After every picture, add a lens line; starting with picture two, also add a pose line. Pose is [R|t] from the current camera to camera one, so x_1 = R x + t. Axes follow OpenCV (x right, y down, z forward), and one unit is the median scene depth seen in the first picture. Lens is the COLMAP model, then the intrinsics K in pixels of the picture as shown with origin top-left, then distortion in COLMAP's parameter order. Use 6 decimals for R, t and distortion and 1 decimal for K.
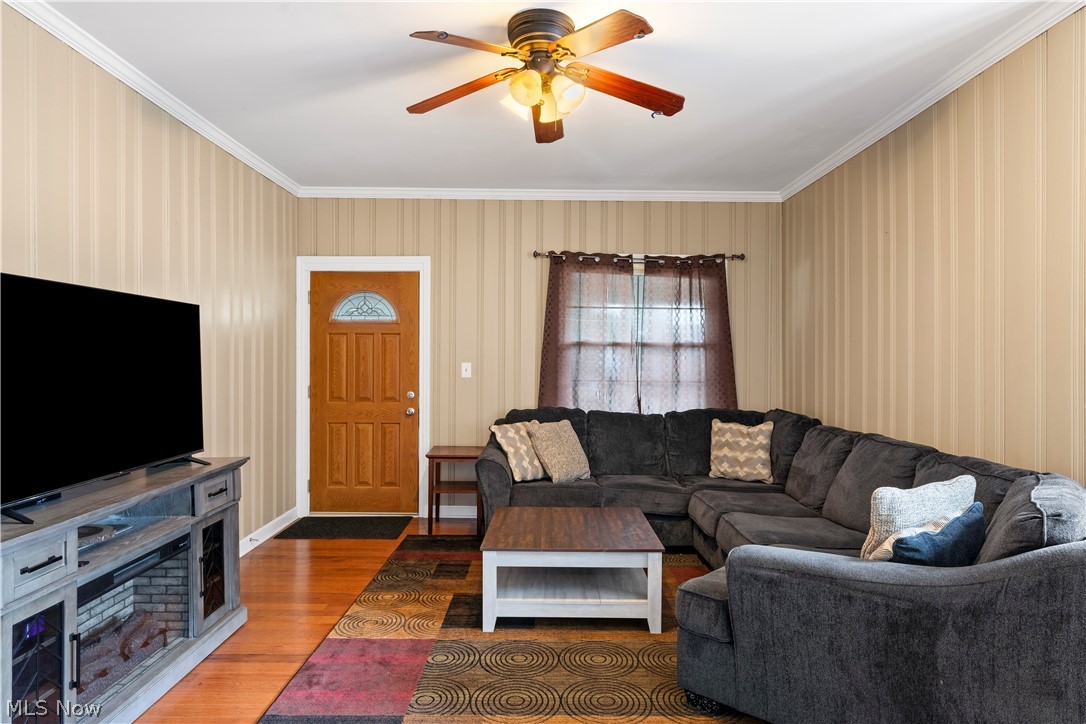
lens RADIAL K [[626.4, 0, 543.0], [0, 626.4, 362.0], [0, 0, 1]] dist [-0.001691, -0.000336]
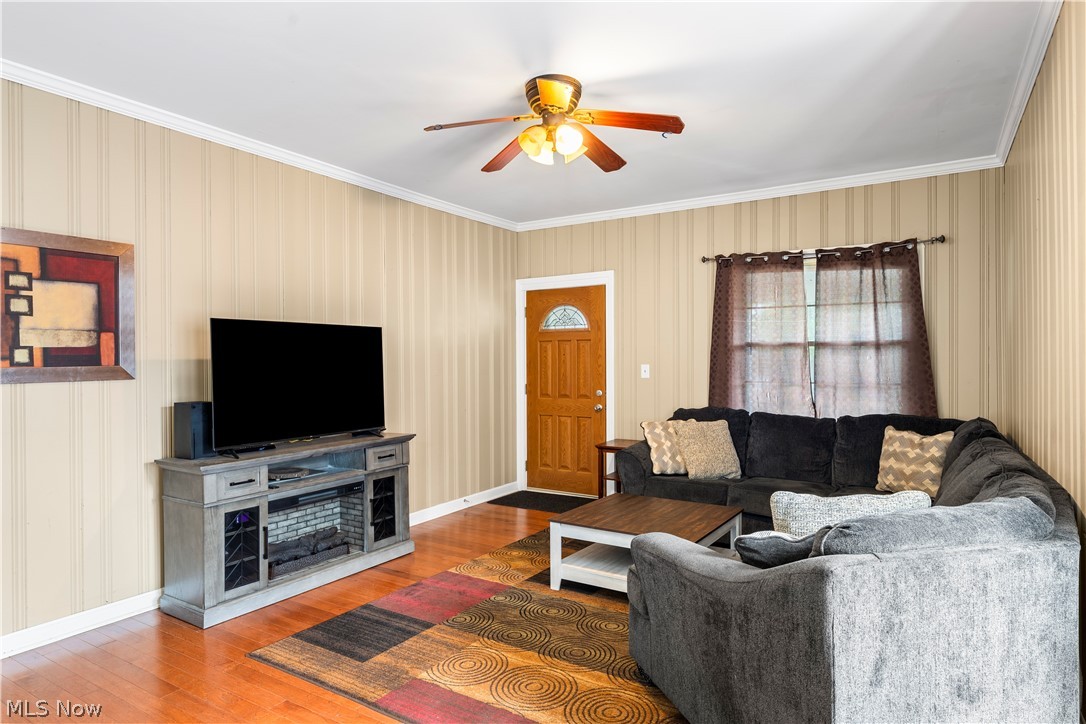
lens RADIAL K [[617.8, 0, 543.0], [0, 617.8, 362.0], [0, 0, 1]] dist [0.000151, 0.000264]
pose [[0.845987, -0.008660, -0.533133, 0.313725], [0.008118, 0.999961, -0.003361, -0.001100], [0.533142, -0.001485, 0.846025, -0.007990]]
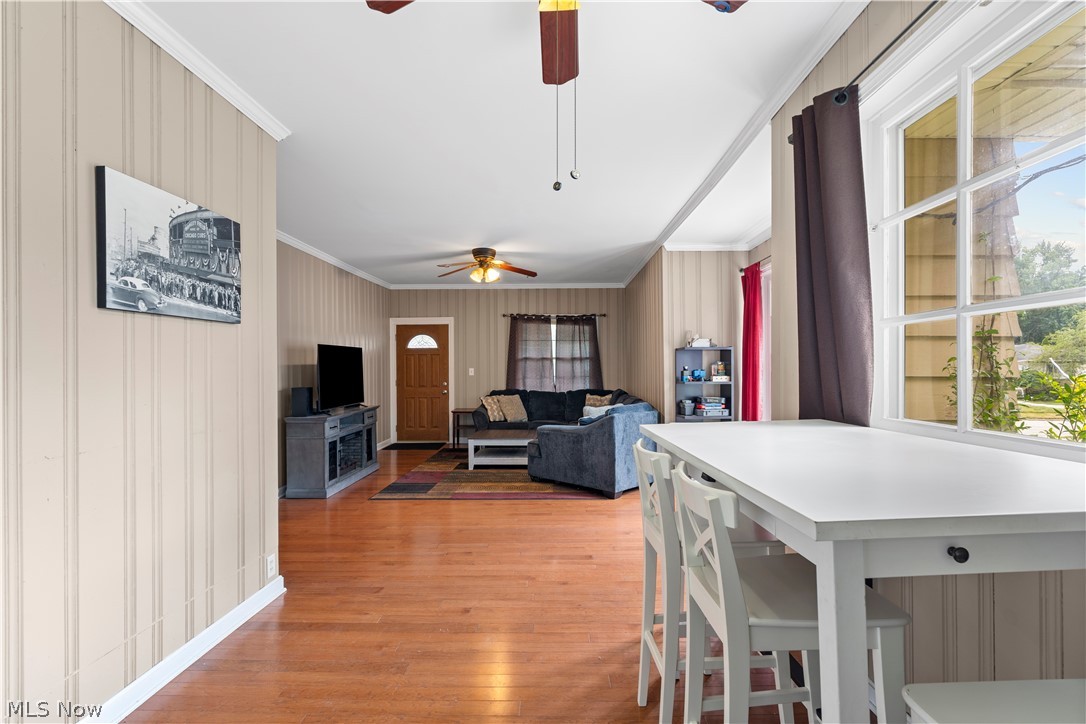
lens RADIAL K [[490.5, 0, 540.5], [0, 490.5, 364.1], [0, 0, 1]] dist [-0.000245, 0.000216]
pose [[0.999295, -0.010227, -0.036133, 0.169529], [0.010021, 0.999933, -0.005877, -0.000629], [0.036191, 0.005511, 0.999330, -0.628424]]
